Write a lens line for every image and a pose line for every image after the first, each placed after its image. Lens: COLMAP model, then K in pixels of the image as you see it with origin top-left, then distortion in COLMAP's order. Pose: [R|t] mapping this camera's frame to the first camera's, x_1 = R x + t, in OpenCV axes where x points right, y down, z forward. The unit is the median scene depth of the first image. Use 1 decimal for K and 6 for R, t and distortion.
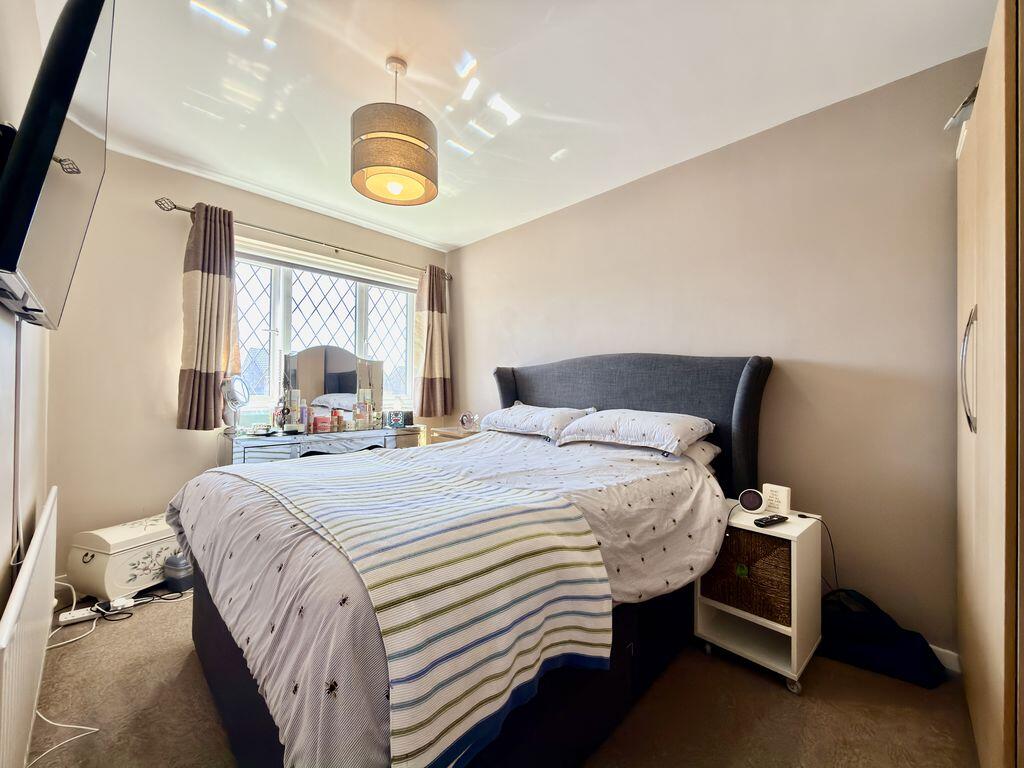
lens RADIAL K [[408.1, 0, 513.5], [0, 408.1, 385.5], [0, 0, 1]] dist [-0.001756, -0.000252]
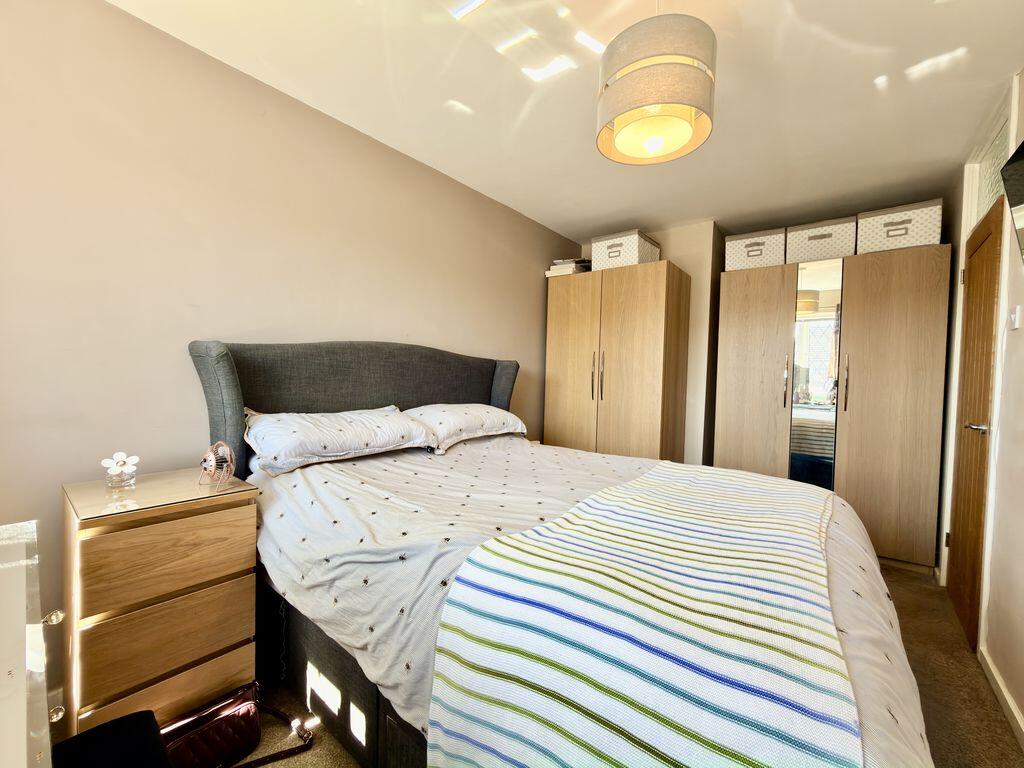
lens RADIAL K [[408.1, 0, 513.5], [0, 408.1, 385.5], [0, 0, 1]] dist [-0.001756, -0.000252]
pose [[-0.087286, -0.038623, 0.995434, -0.748396], [-0.033458, 0.998798, 0.035820, -0.029189], [-0.995621, -0.030179, -0.088473, 0.941414]]
